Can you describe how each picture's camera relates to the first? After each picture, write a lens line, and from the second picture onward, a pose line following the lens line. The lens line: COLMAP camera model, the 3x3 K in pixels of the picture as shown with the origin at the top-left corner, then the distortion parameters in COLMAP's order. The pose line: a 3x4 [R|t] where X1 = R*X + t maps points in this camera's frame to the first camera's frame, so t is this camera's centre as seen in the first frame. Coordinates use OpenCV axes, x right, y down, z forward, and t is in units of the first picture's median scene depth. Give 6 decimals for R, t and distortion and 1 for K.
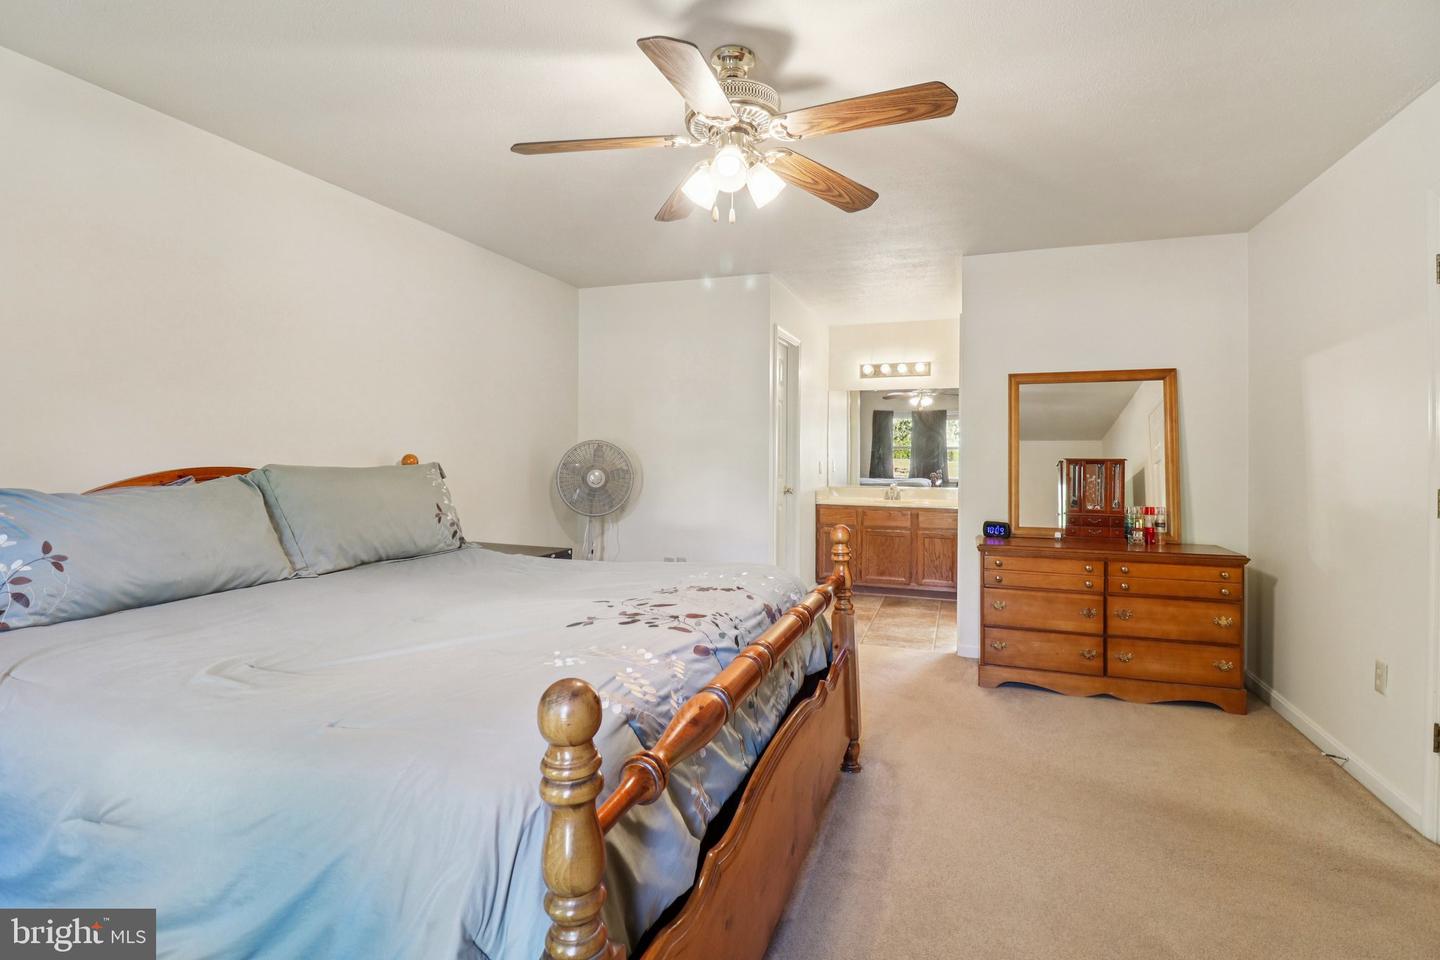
lens RADIAL K [[695.7, 0, 710.4], [0, 695.7, 451.7], [0, 0, 1]] dist [0.007624, -0.009114]
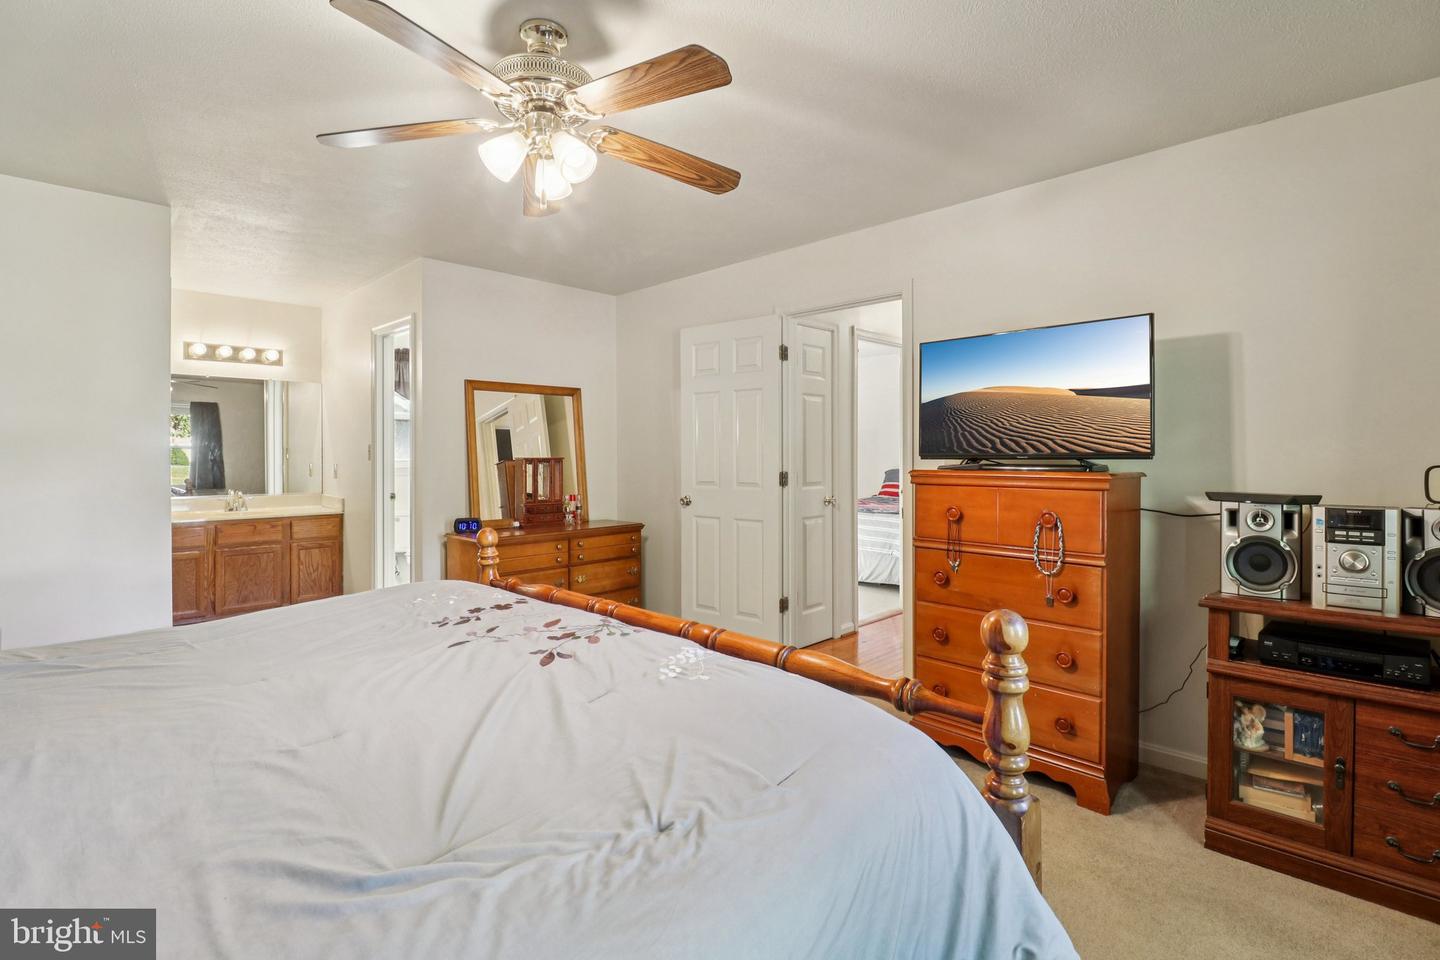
lens RADIAL K [[695.7, 0, 707.5], [0, 695.7, 454.6], [0, 0, 1]] dist [0.007624, -0.009114]
pose [[0.412248, -0.007388, 0.911042, -0.284496], [0.003855, 0.999972, 0.006365, -0.001165], [-0.911063, 0.000888, 0.412266, 0.159299]]
